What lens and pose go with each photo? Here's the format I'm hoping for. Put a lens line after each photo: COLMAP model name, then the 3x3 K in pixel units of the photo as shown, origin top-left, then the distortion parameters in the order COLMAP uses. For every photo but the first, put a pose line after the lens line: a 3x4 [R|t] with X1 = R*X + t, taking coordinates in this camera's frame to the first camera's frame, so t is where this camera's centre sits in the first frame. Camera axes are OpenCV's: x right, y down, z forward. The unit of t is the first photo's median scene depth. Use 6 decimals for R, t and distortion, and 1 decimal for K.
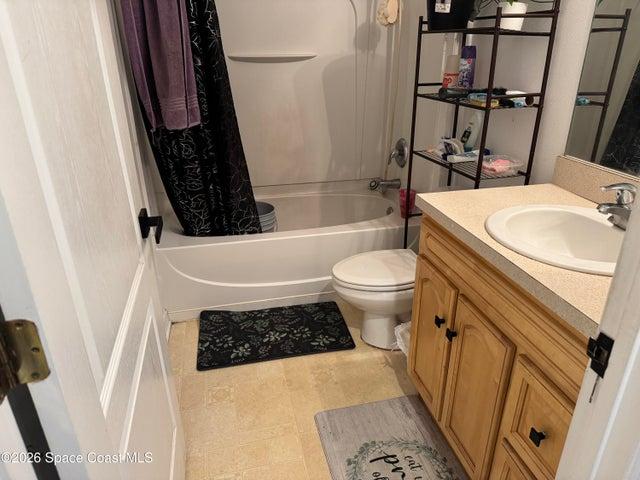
lens RADIAL K [[446.7, 0, 319.5], [0, 446.7, 241.2], [0, 0, 1]] dist [0.066915, -0.096645]
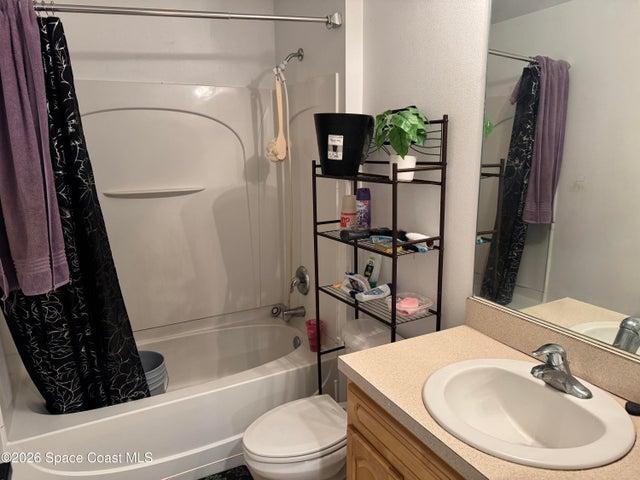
lens RADIAL K [[446.7, 0, 322.0], [0, 446.7, 241.3], [0, 0, 1]] dist [0.066915, -0.096645]
pose [[0.964986, -0.059548, 0.255454, -0.022777], [0.111085, 0.975021, -0.192340, -0.123005], [-0.237619, 0.213982, 0.947496, 0.083396]]
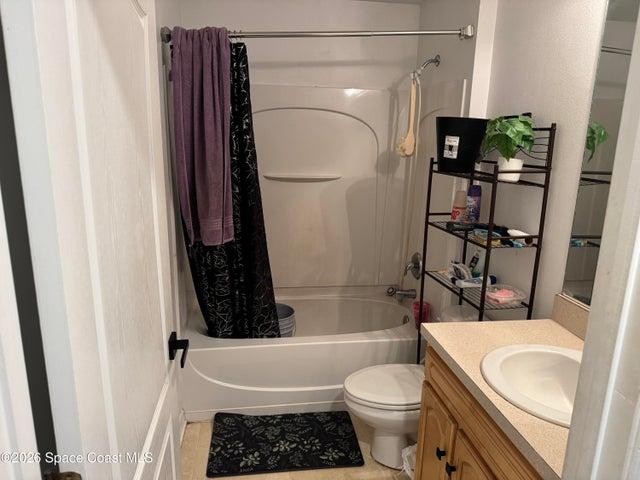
lens RADIAL K [[446.7, 0, 318.3], [0, 446.7, 240.8], [0, 0, 1]] dist [0.066915, -0.096645]
pose [[0.996644, 0.047759, -0.066489, 0.023423], [-0.059123, 0.981688, -0.181089, -0.068219], [0.056623, 0.184412, 0.981217, -0.087222]]
